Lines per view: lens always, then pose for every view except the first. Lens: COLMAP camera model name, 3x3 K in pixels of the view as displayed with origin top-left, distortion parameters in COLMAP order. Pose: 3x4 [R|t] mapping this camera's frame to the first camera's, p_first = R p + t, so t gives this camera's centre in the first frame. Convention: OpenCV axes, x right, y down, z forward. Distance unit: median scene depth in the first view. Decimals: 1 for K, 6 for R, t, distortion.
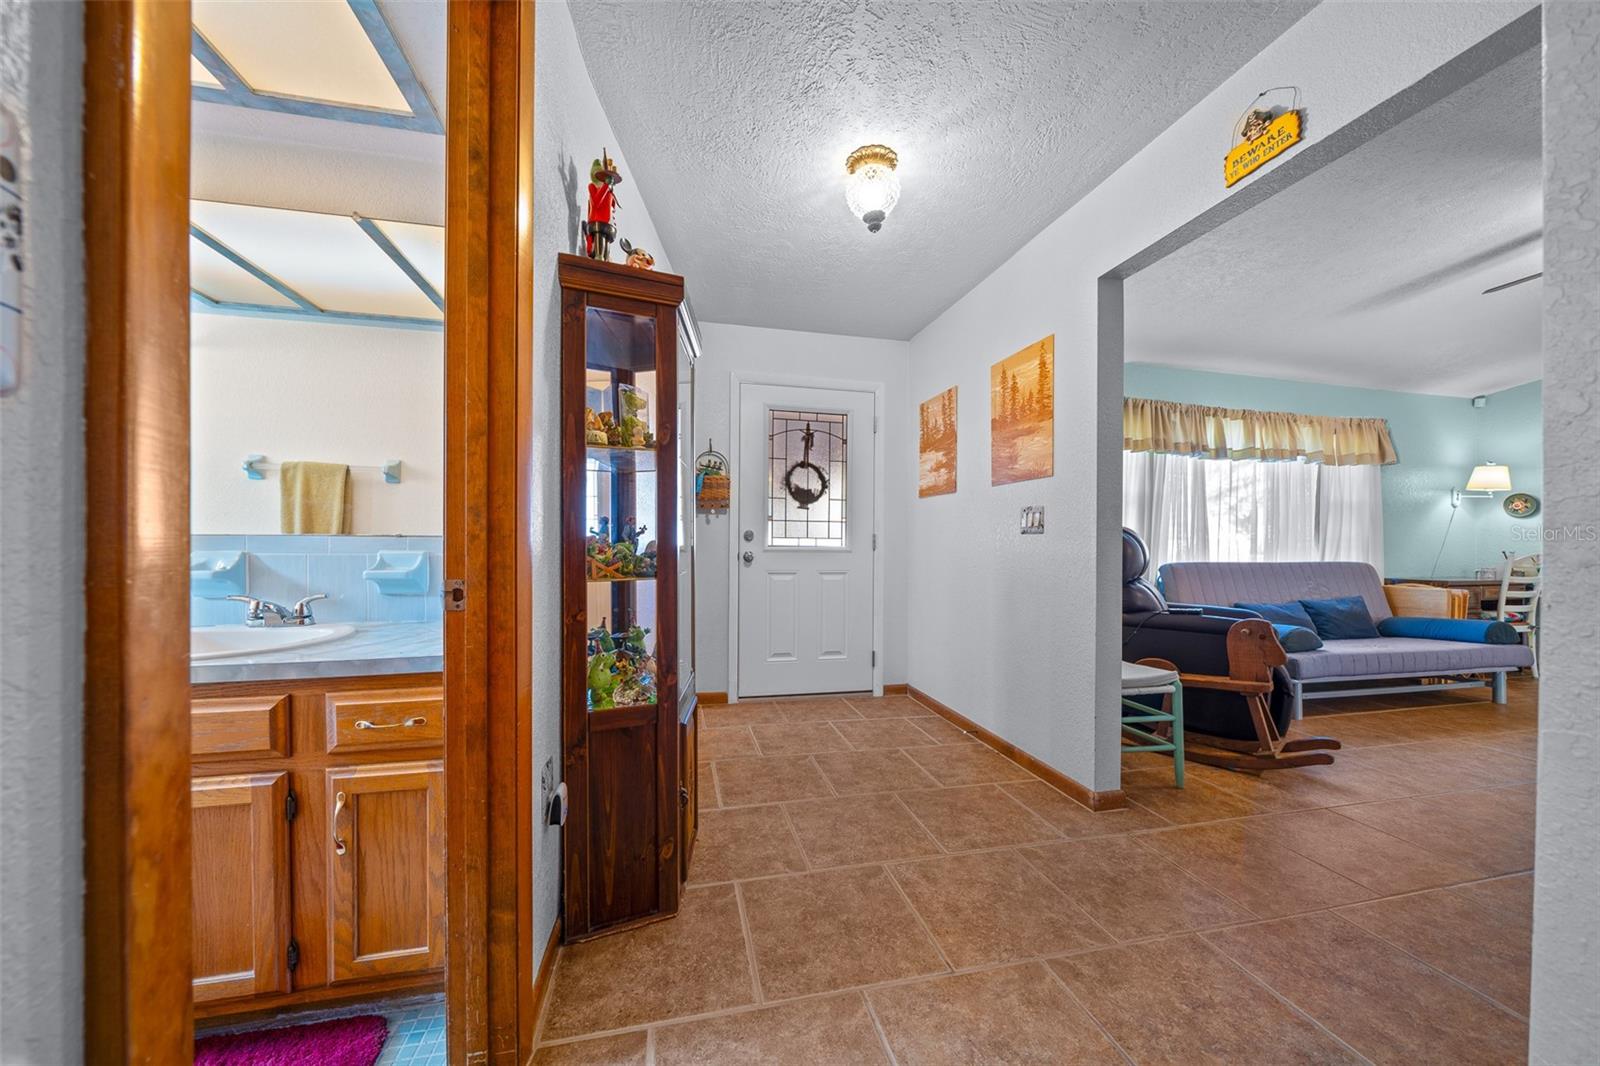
lens RADIAL K [[545.5, 0, 792.8], [0, 545.5, 552.2], [0, 0, 1]] dist [-0.007214, 0.000551]
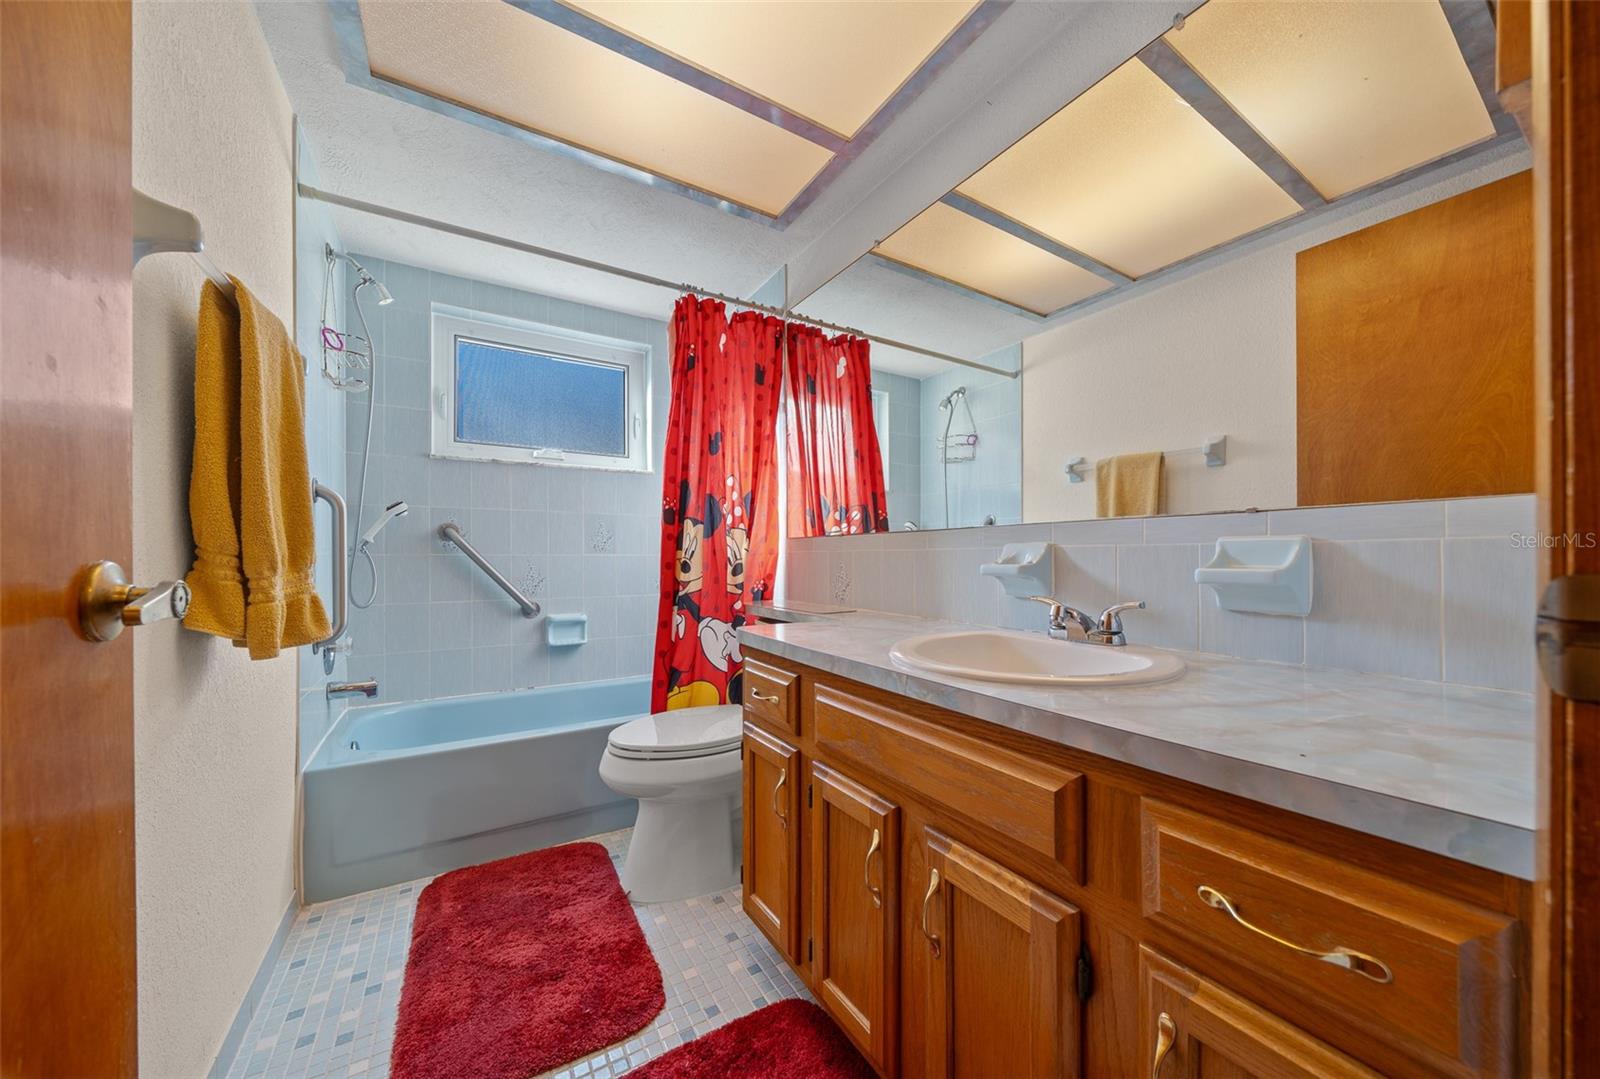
lens RADIAL K [[545.5, 0, 798.4], [0, 545.5, 554.4], [0, 0, 1]] dist [-0.007214, 0.000551]
pose [[0.298116, -0.009124, -0.954486, -0.357473], [-0.010463, 0.999863, -0.012825, 0.032150], [0.954472, 0.013810, 0.297979, 0.410853]]
